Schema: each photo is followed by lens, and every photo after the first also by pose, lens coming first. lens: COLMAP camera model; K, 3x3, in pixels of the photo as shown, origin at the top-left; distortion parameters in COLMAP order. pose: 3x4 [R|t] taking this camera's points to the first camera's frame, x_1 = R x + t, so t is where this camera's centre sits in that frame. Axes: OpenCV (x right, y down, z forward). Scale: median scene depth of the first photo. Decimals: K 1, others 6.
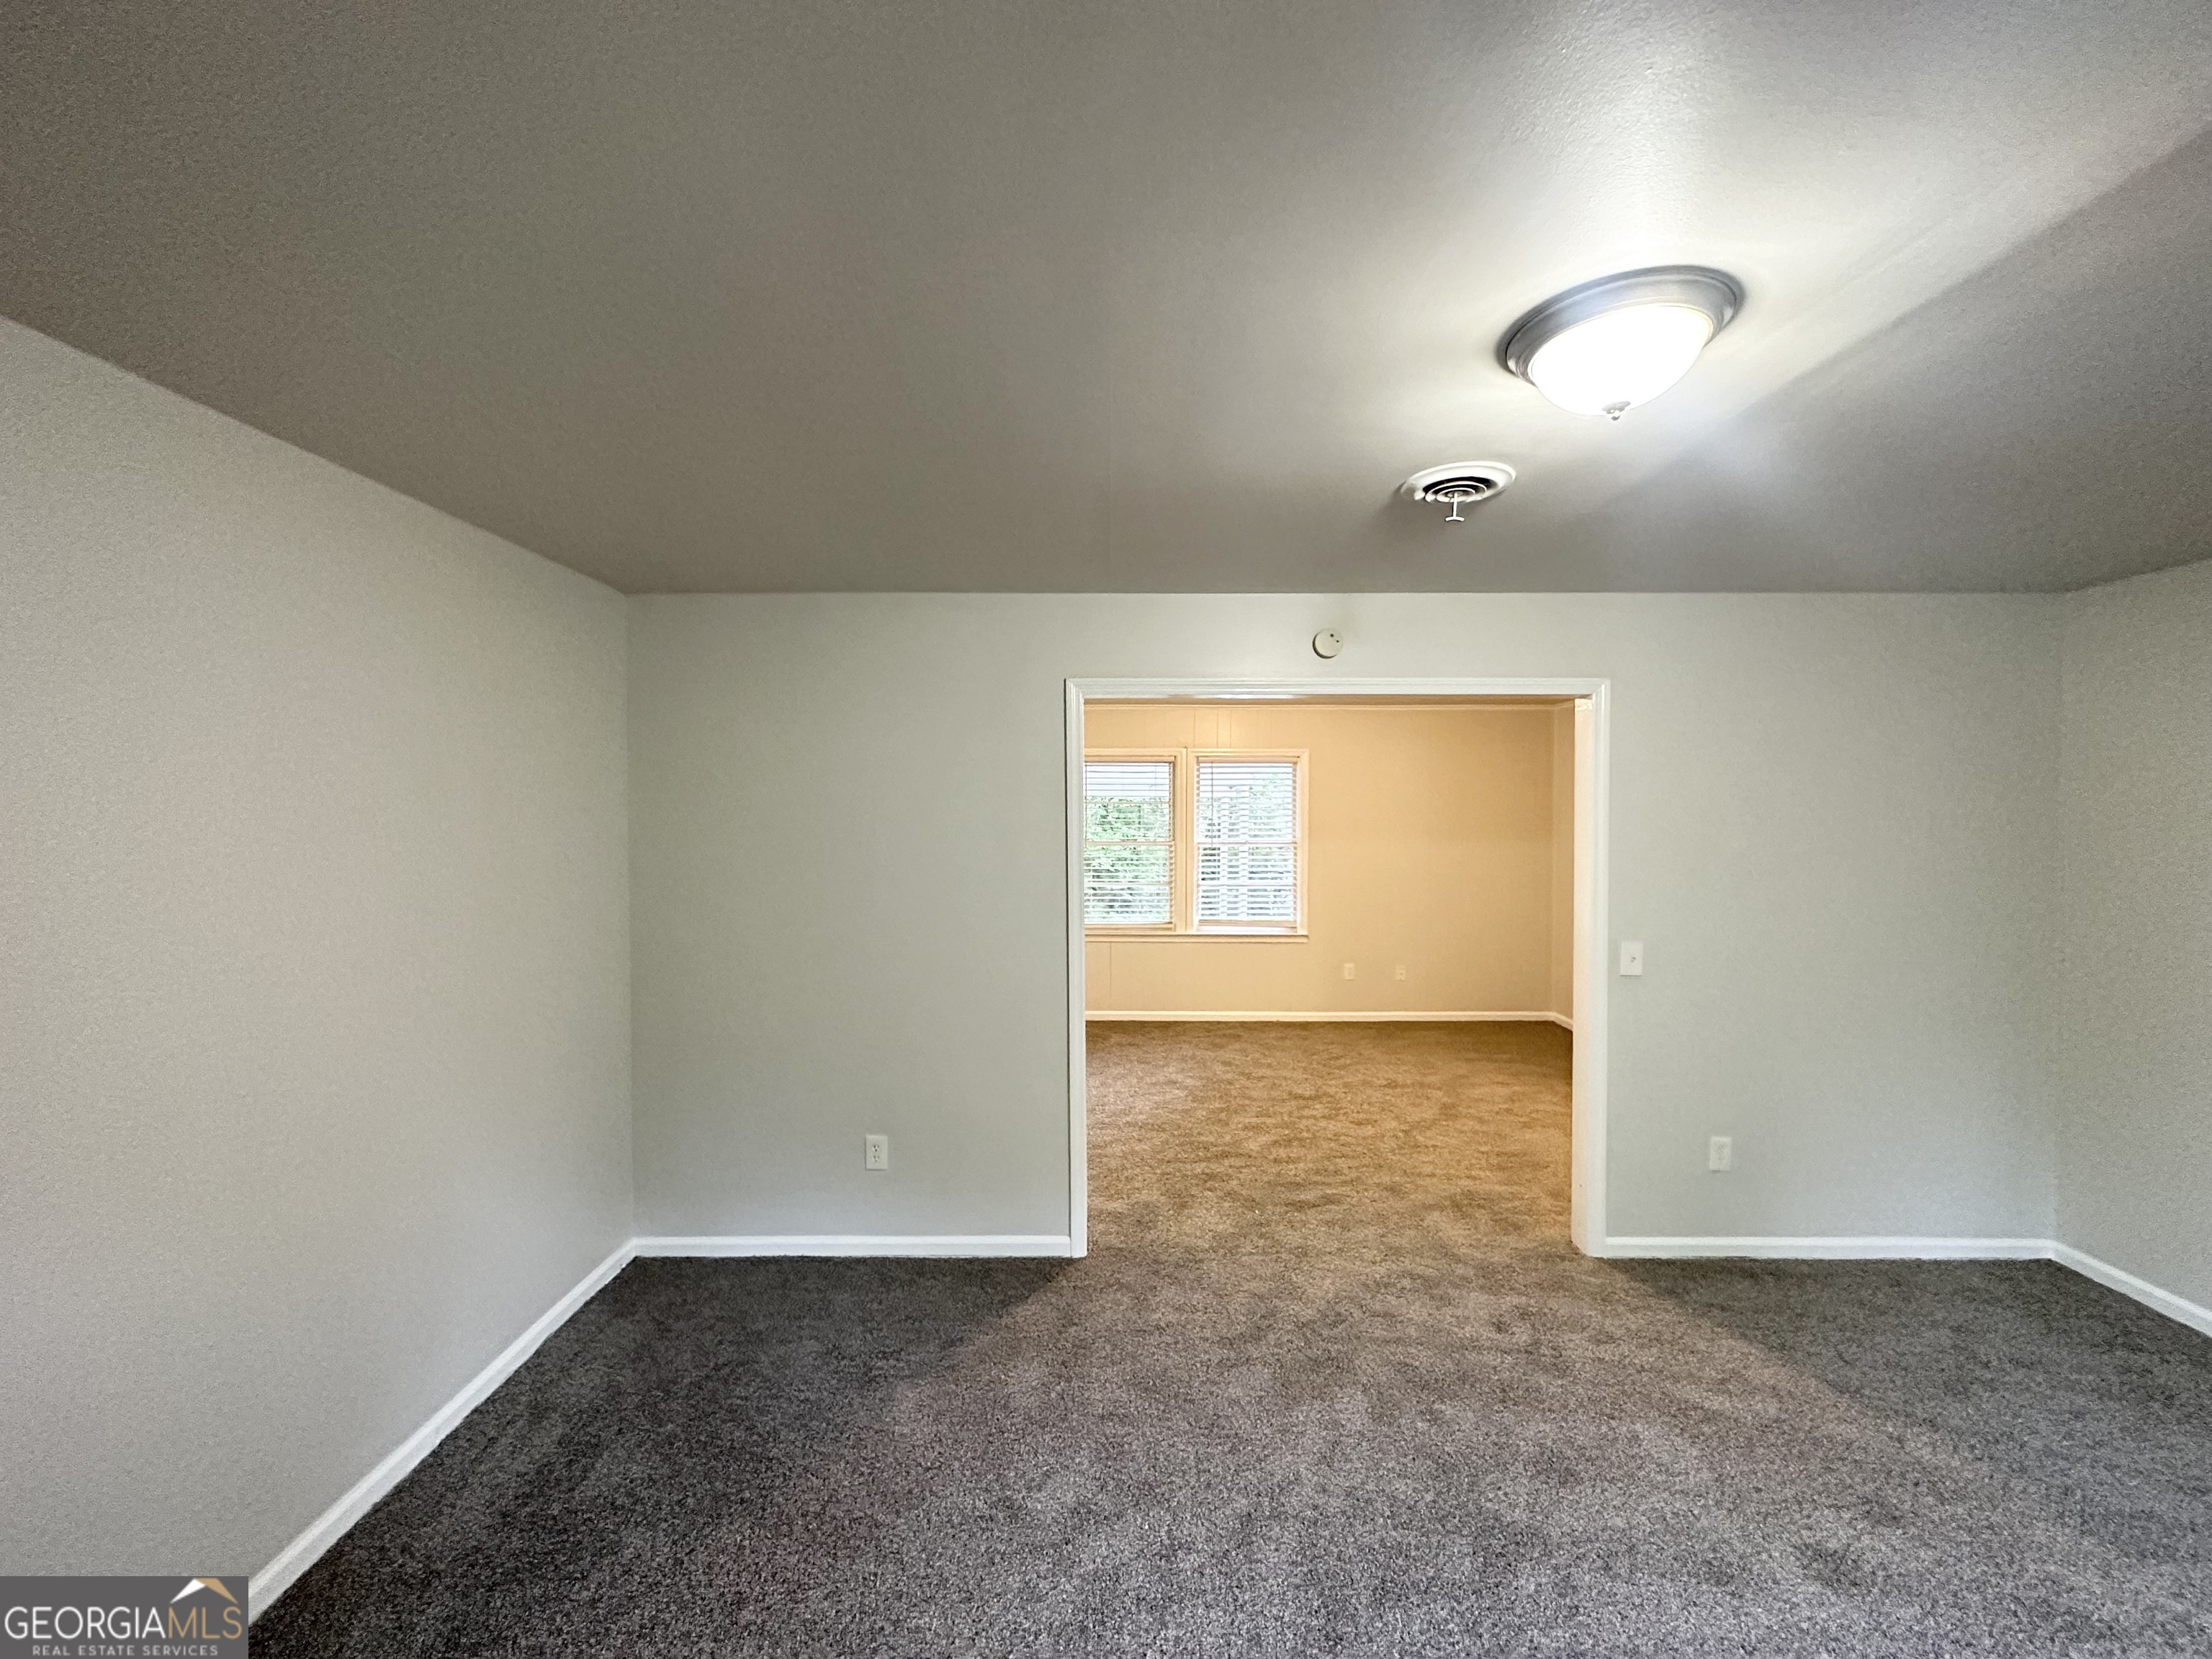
lens RADIAL K [[886.2, 0, 1103.7], [0, 886.2, 827.8], [0, 0, 1]] dist [-0.011346, 0.000808]
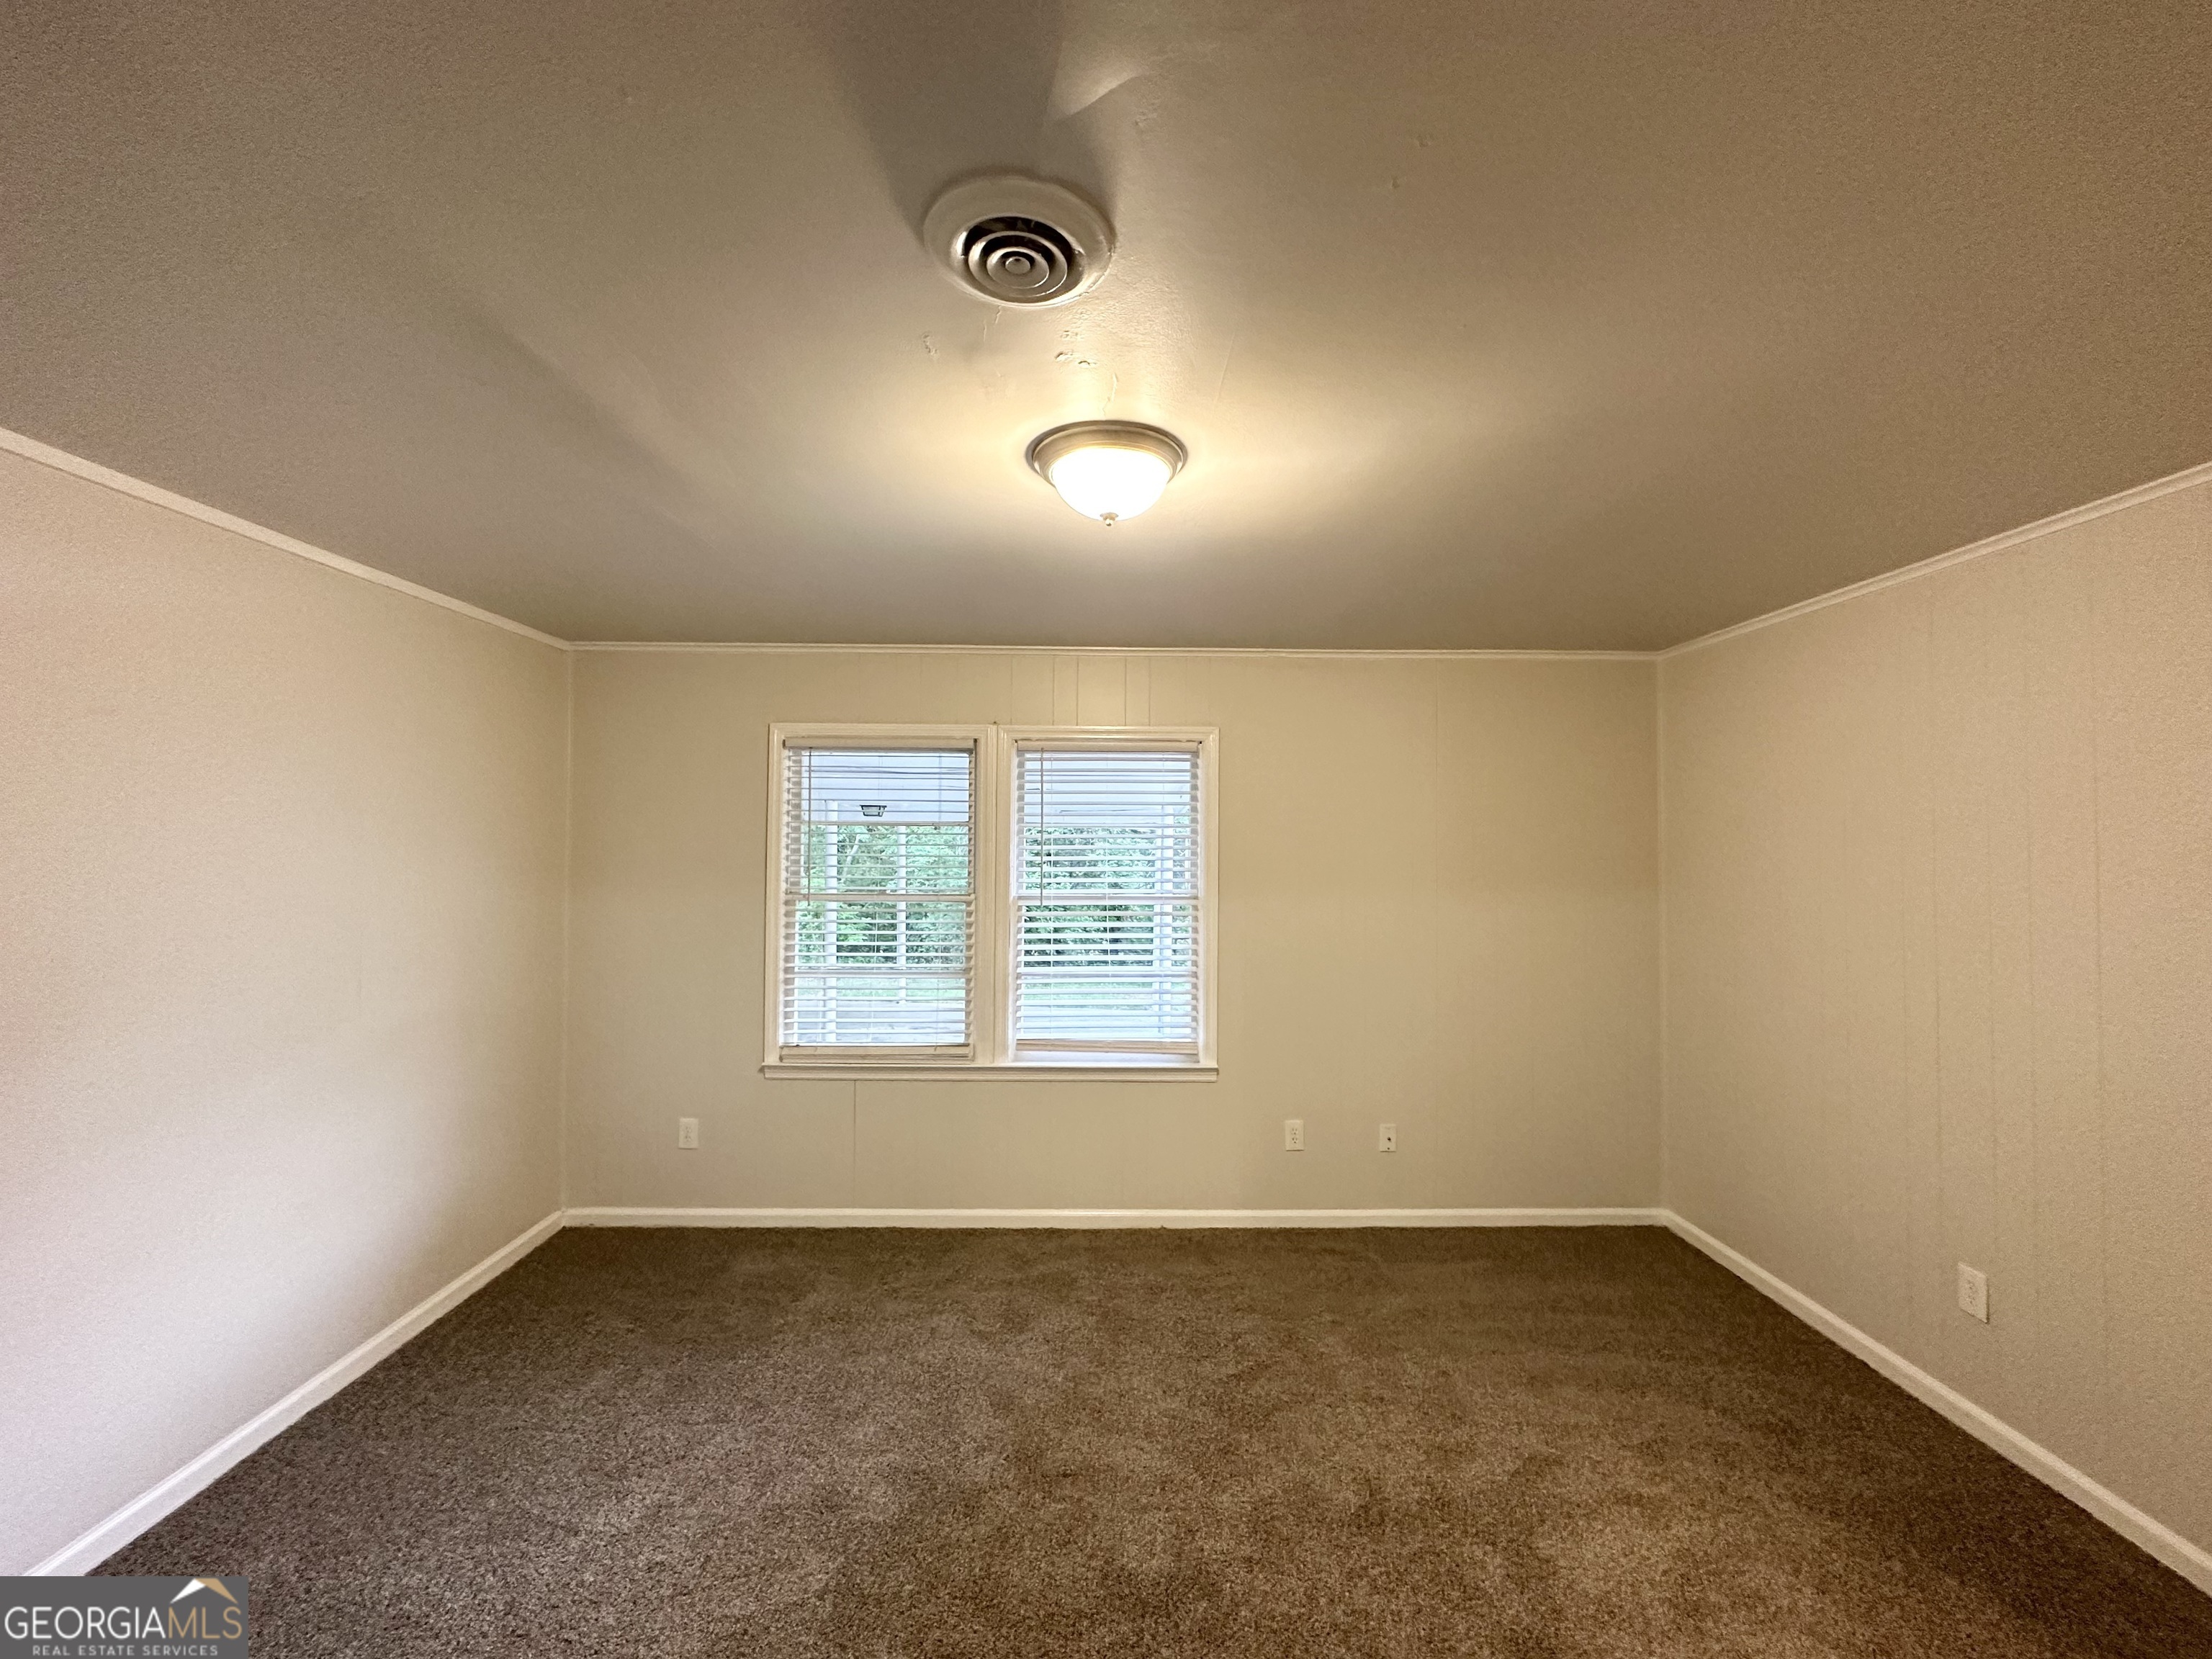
lens RADIAL K [[886.2, 0, 1105.6], [0, 886.2, 837.6], [0, 0, 1]] dist [-0.011346, 0.000808]
pose [[0.999732, 0.005133, 0.022593, 0.171044], [-0.004411, 0.999483, -0.031860, -0.003106], [-0.022745, 0.031751, 0.999237, 0.522546]]
